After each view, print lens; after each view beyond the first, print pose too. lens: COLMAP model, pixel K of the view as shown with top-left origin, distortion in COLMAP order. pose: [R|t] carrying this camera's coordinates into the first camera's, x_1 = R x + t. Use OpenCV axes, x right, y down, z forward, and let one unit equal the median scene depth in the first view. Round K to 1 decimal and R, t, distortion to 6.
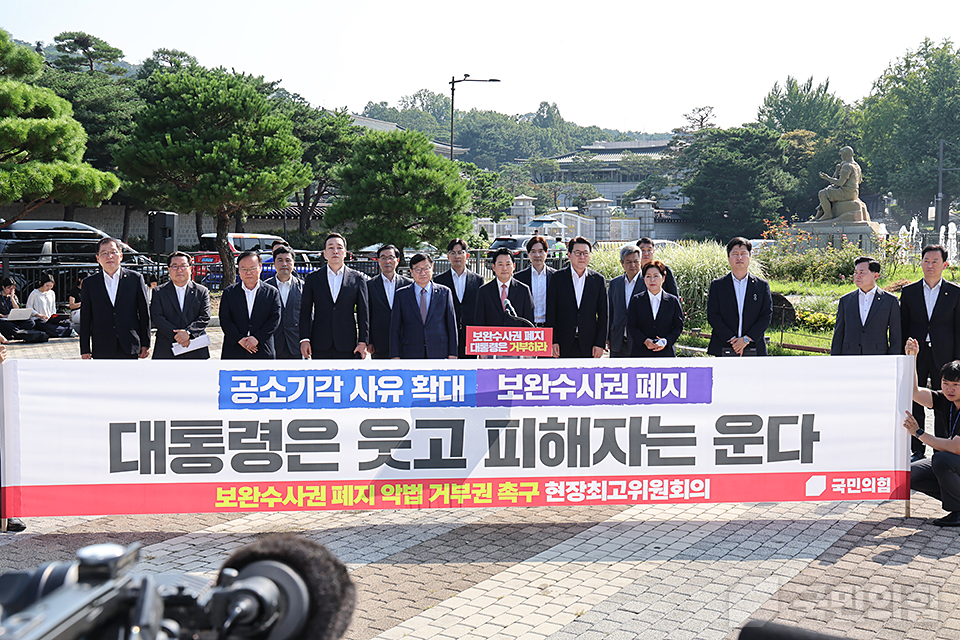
lens RADIAL K [[1213.3, 0, 480.0], [0, 1213.3, 320.0], [0, 0, 1]] dist [0.118071, 0.038667]
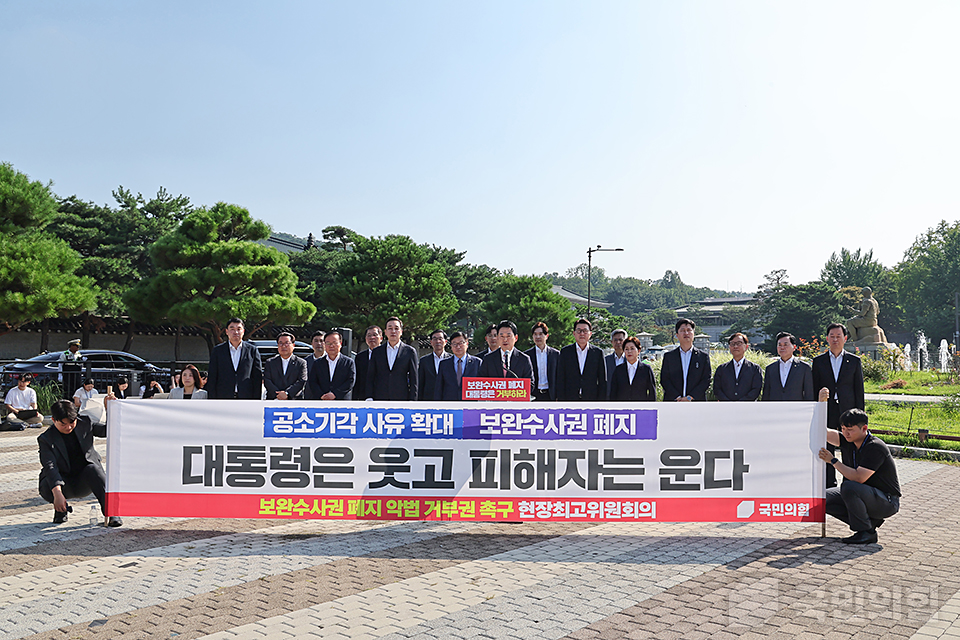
lens RADIAL K [[867.1, 0, 512.3], [0, 867.1, 336.9], [0, 0, 1]] dist [-0.022456, 0.006346]
pose [[0.991277, -0.005587, -0.131679, 0.163937], [-0.008238, 0.994521, -0.104210, 0.058705], [0.131539, 0.104386, 0.985800, 0.115841]]
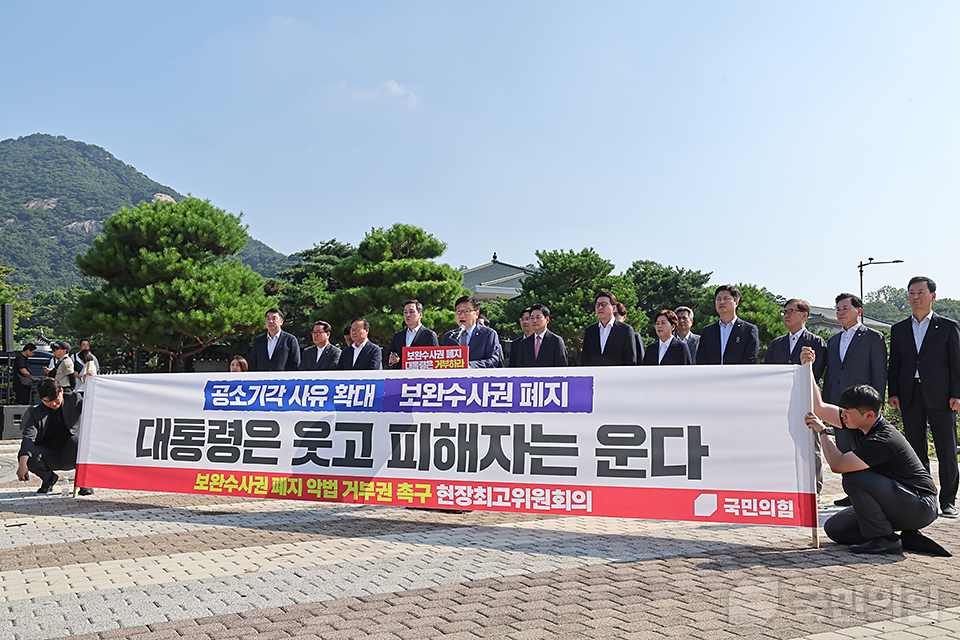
lens RADIAL K [[872.4, 0, 474.6], [0, 872.4, 304.5], [0, 0, 1]] dist [-0.001995, -0.000347]
pose [[0.876094, -0.056454, -0.478823, 0.459242], [-0.031921, 0.984151, -0.174438, 0.110412], [0.481082, 0.168109, 0.860407, 0.325984]]
